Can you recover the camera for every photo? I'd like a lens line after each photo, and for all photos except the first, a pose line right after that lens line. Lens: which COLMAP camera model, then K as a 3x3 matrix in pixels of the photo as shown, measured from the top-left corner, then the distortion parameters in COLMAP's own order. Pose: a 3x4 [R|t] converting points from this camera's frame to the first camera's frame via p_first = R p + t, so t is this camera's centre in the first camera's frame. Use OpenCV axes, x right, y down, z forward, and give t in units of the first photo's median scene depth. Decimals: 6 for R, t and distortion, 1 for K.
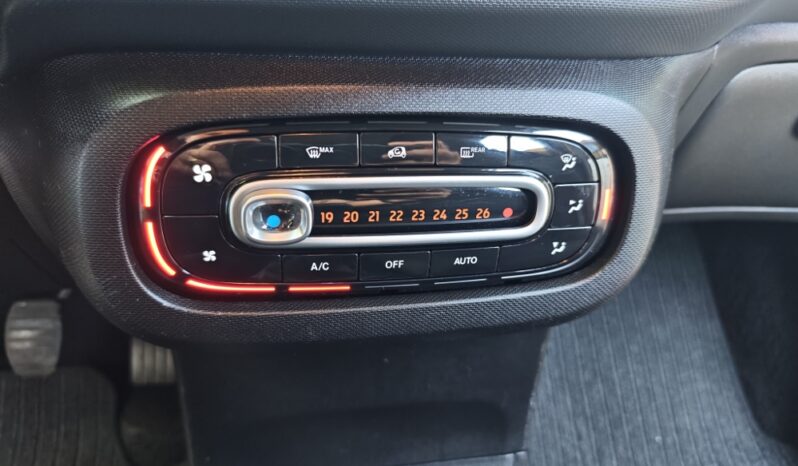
lens RADIAL K [[538.1, 0, 399.0], [0, 538.1, 233.0], [0, 0, 1]] dist [0.000414, -0.000554]
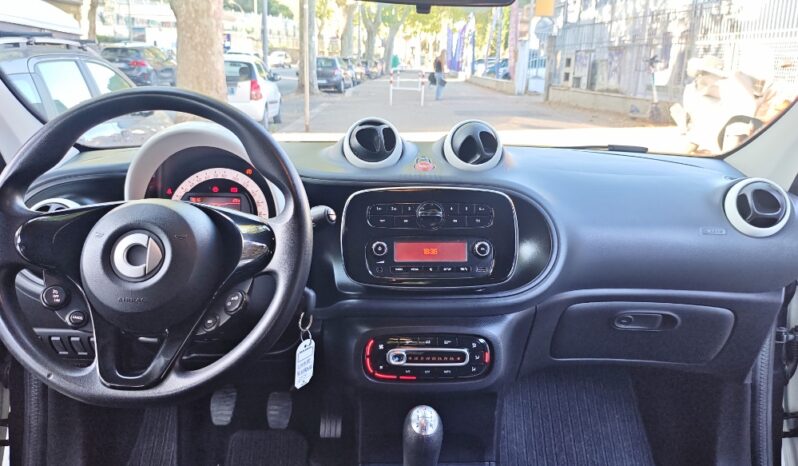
lens RADIAL K [[538.1, 0, 399.0], [0, 538.1, 233.0], [0, 0, 1]] dist [0.000414, -0.000554]
pose [[0.981357, -0.012856, -0.191761, 0.532179], [-0.034118, 0.970260, -0.239650, 0.026152], [0.189139, 0.241725, 0.951733, -2.867397]]
